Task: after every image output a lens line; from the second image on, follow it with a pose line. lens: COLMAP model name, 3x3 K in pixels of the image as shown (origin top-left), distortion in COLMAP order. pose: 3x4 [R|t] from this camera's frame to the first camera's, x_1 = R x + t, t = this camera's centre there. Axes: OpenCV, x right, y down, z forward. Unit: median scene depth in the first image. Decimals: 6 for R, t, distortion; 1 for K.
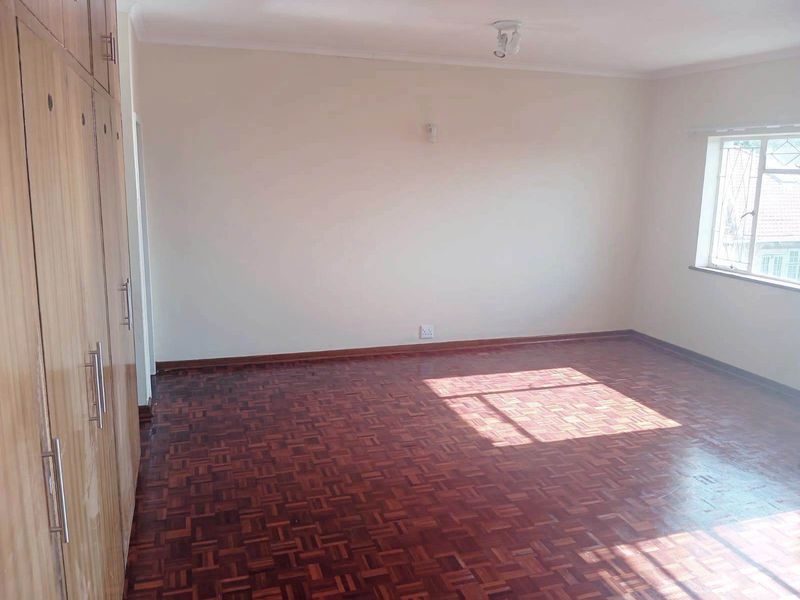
lens RADIAL K [[643.7, 0, 400.0], [0, 643.7, 300.0], [0, 0, 1]] dist [-0.012319, -0.009068]
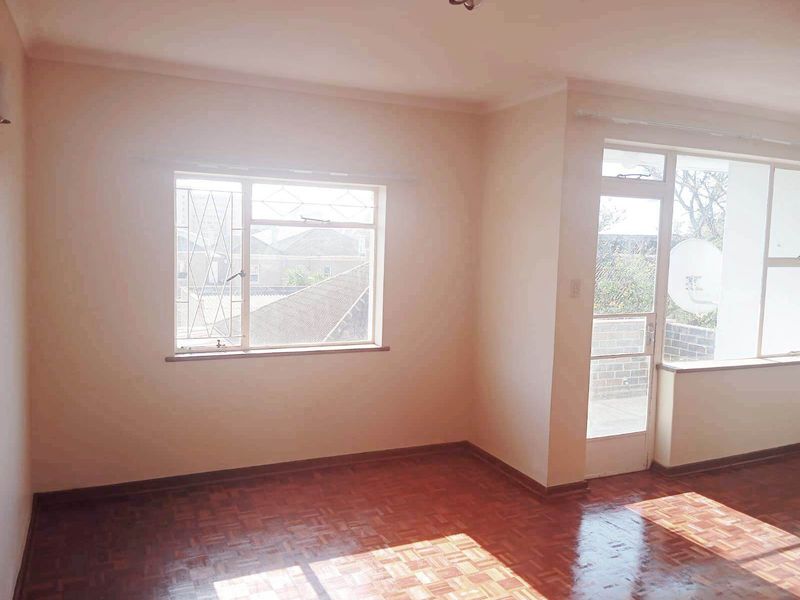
lens RADIAL K [[643.7, 0, 400.0], [0, 643.7, 300.0], [0, 0, 1]] dist [-0.012319, -0.009068]
pose [[-0.118237, -0.117090, 0.986058, -0.327034], [0.166476, 0.976631, 0.135933, -0.221652], [-0.978931, 0.180227, -0.095982, 1.097594]]
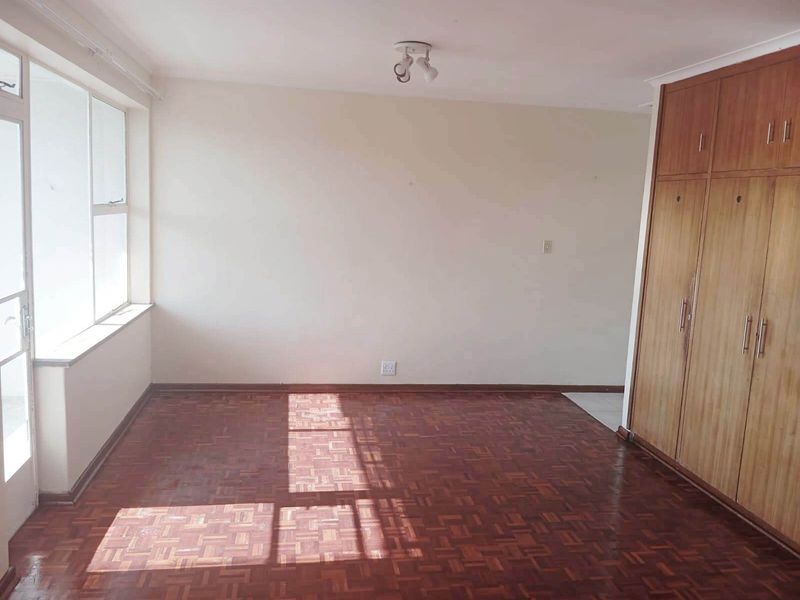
lens RADIAL K [[670.8, 0, 400.0], [0, 670.8, 300.0], [0, 0, 1]] dist [0.003694, -0.000458]
pose [[-0.986684, -0.088732, 0.136310, 0.129716], [-0.036952, 0.938456, 0.343417, -0.255870], [-0.158393, 0.333808, -0.929238, 1.235310]]
